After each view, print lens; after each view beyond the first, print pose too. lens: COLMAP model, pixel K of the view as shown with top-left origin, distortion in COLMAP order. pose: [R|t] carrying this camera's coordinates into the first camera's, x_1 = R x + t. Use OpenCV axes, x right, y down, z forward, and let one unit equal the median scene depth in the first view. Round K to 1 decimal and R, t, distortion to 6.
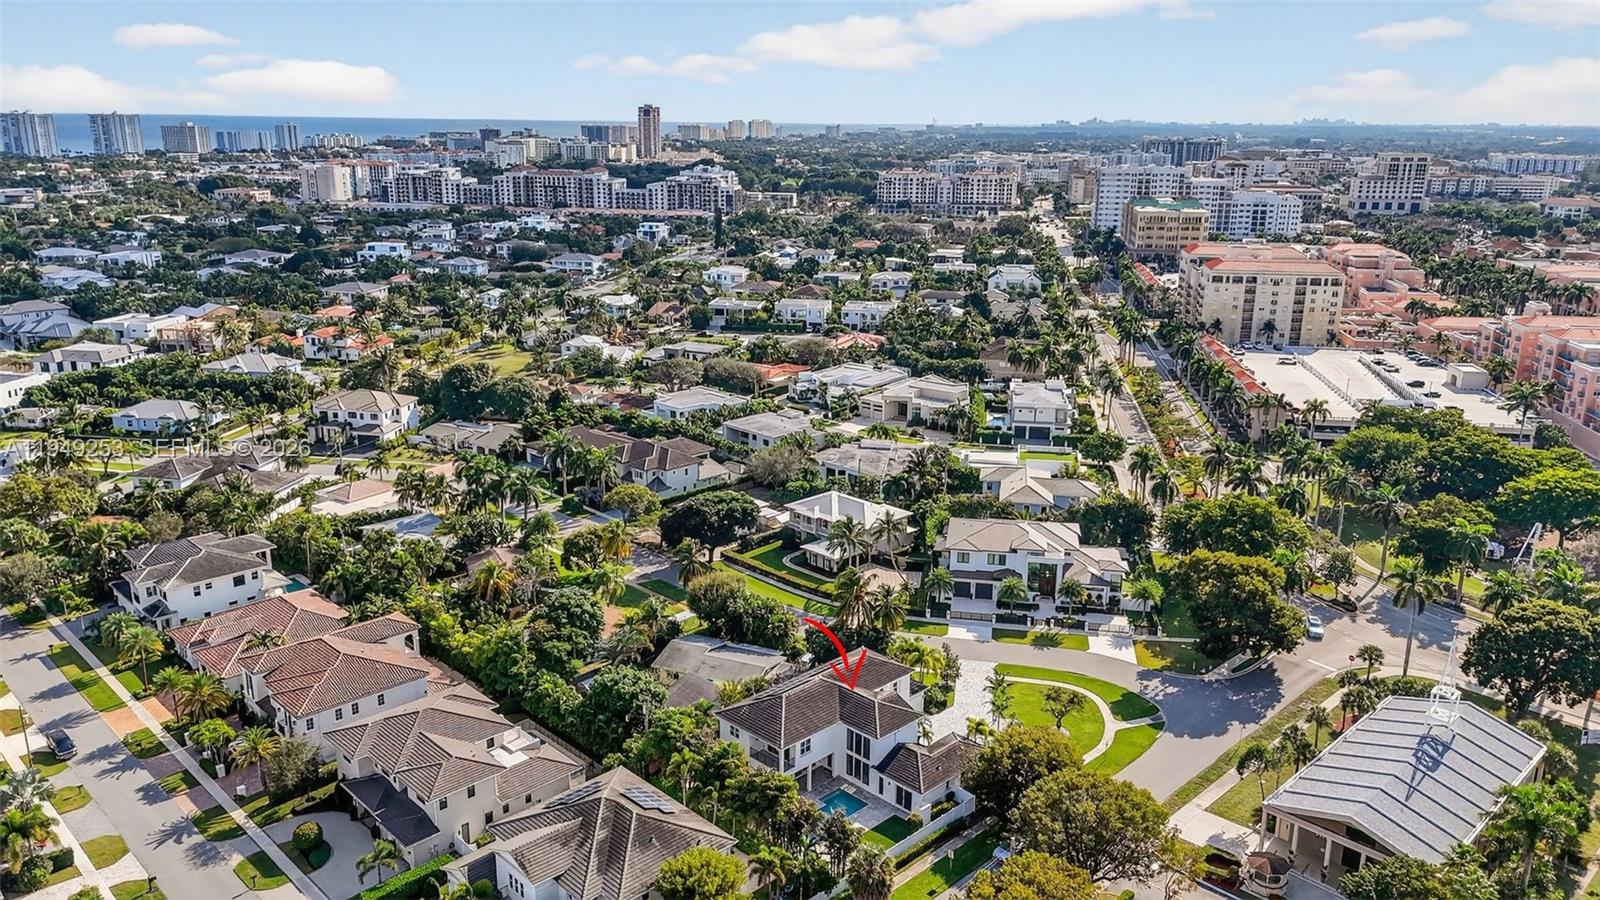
lens RADIAL K [[1171.5, 0, 800.0], [0, 1171.5, 450.0], [0, 0, 1]] dist [0.103924, -0.127211]
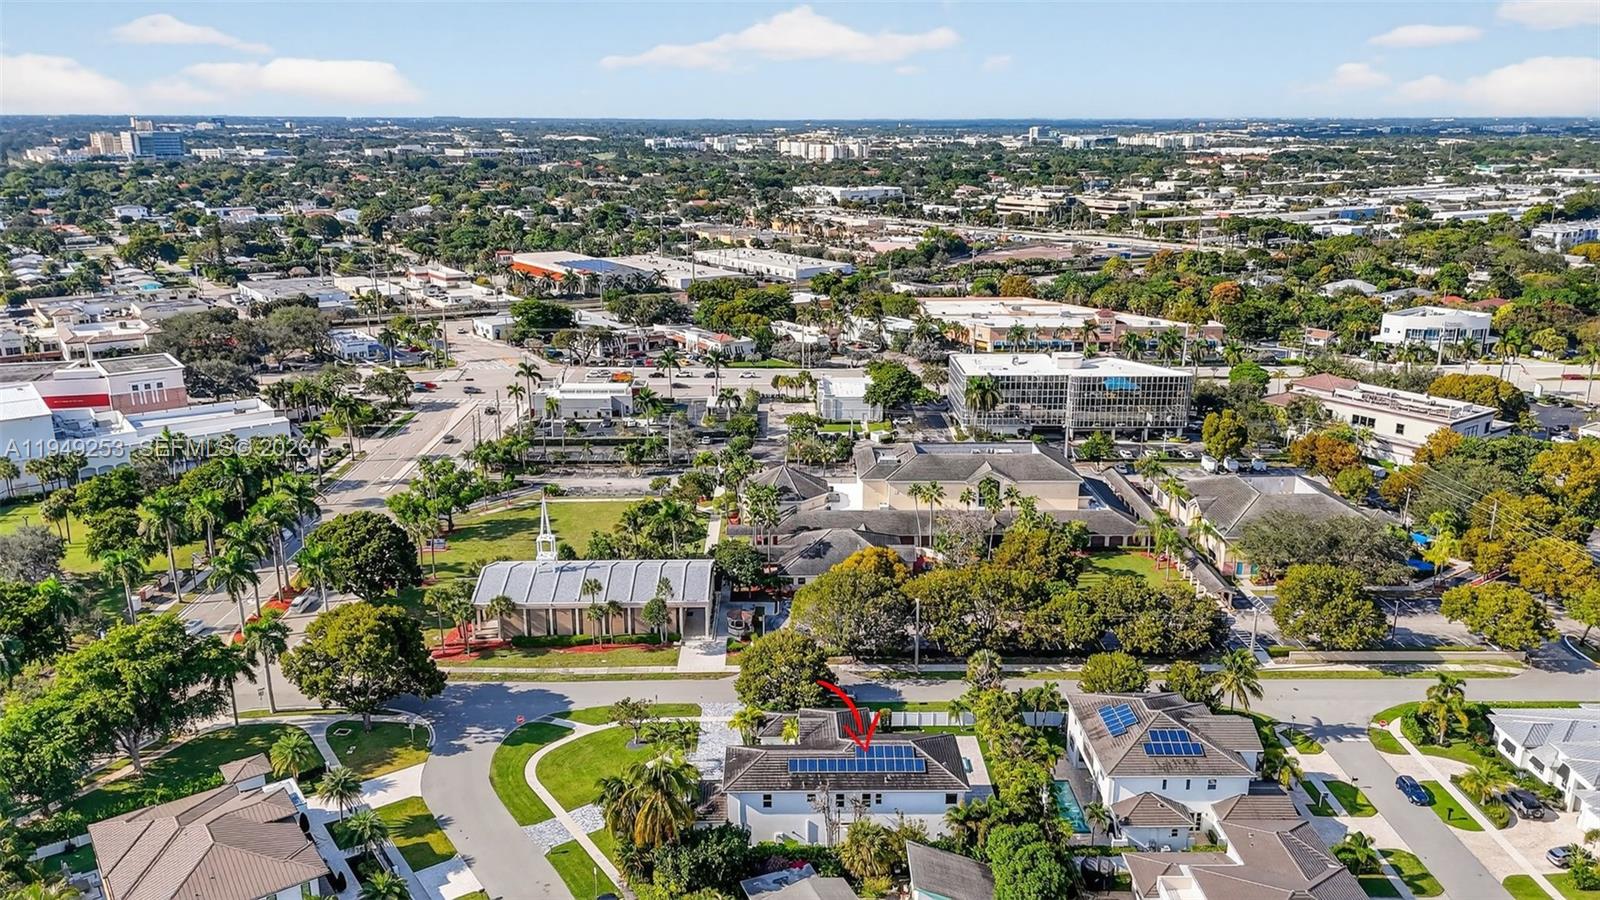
lens RADIAL K [[1171.5, 0, 800.0], [0, 1171.5, 450.0], [0, 0, 1]] dist [0.103924, -0.127211]
pose [[-0.731223, -0.197473, 0.652930, -0.406092], [0.173248, 0.872032, 0.457760, -0.343563], [-0.659772, 0.447844, -0.603438, 1.185254]]
